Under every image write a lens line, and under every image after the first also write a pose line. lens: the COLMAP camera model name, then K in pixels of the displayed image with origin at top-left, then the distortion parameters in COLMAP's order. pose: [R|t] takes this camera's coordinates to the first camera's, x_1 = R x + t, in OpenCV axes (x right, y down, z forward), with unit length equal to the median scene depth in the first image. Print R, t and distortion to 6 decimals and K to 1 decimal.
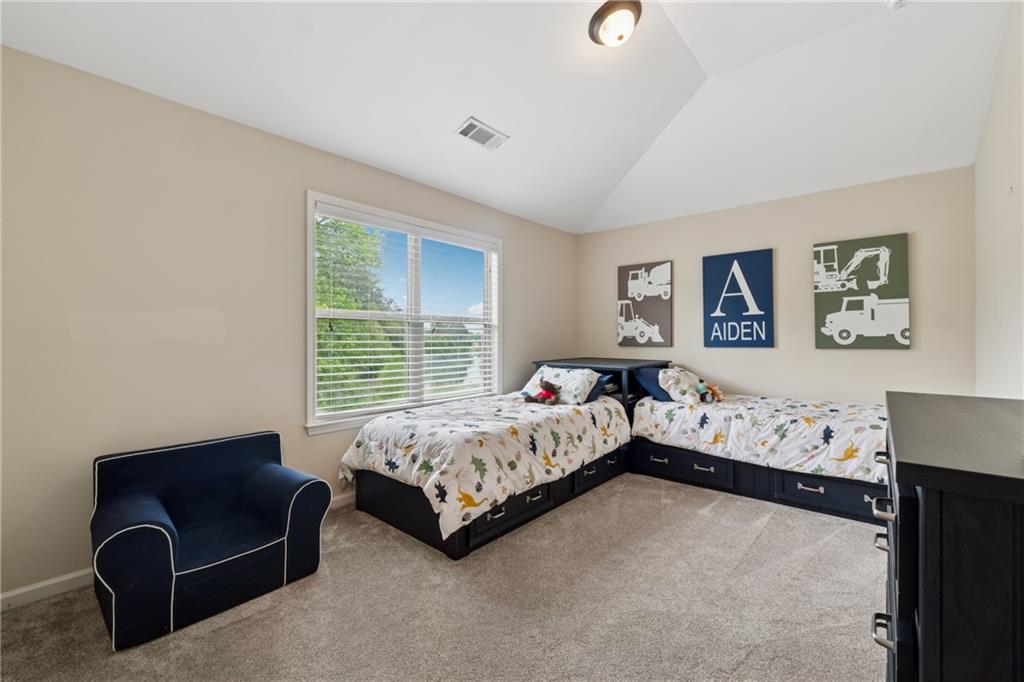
lens RADIAL K [[432.8, 0, 508.0], [0, 432.8, 336.7], [0, 0, 1]] dist [-0.003743, -0.000300]
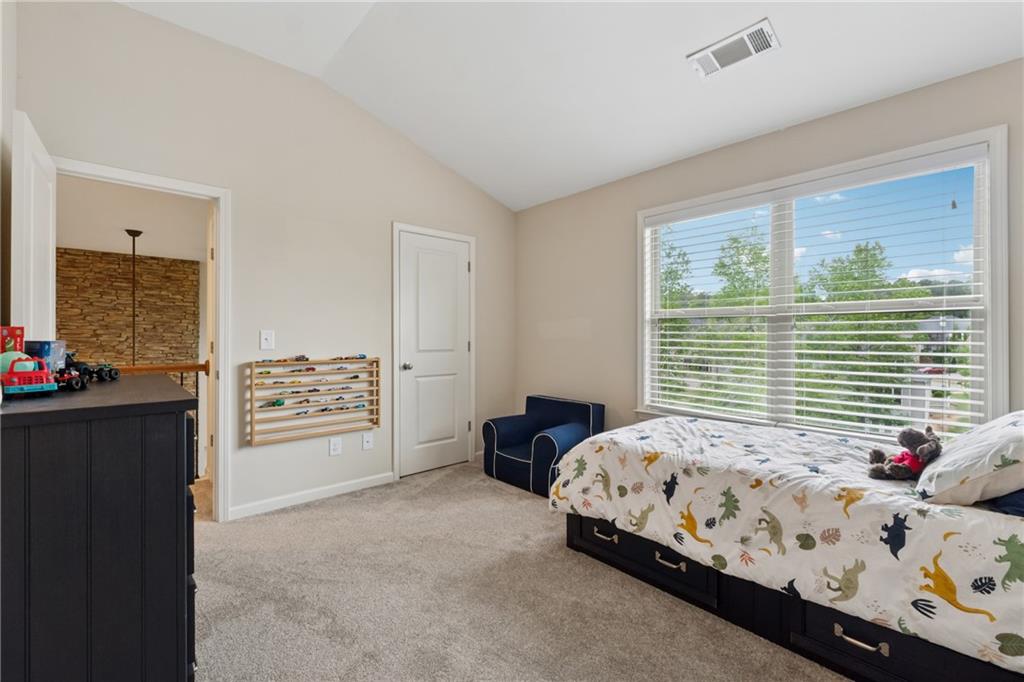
lens RADIAL K [[432.8, 0, 507.9], [0, 432.8, 337.5], [0, 0, 1]] dist [-0.003743, -0.000300]
pose [[-0.129385, 0.004503, -0.991584, 0.739572], [0.000861, 0.999990, 0.004428, 0.000272], [0.991594, -0.000281, -0.129387, 0.772921]]
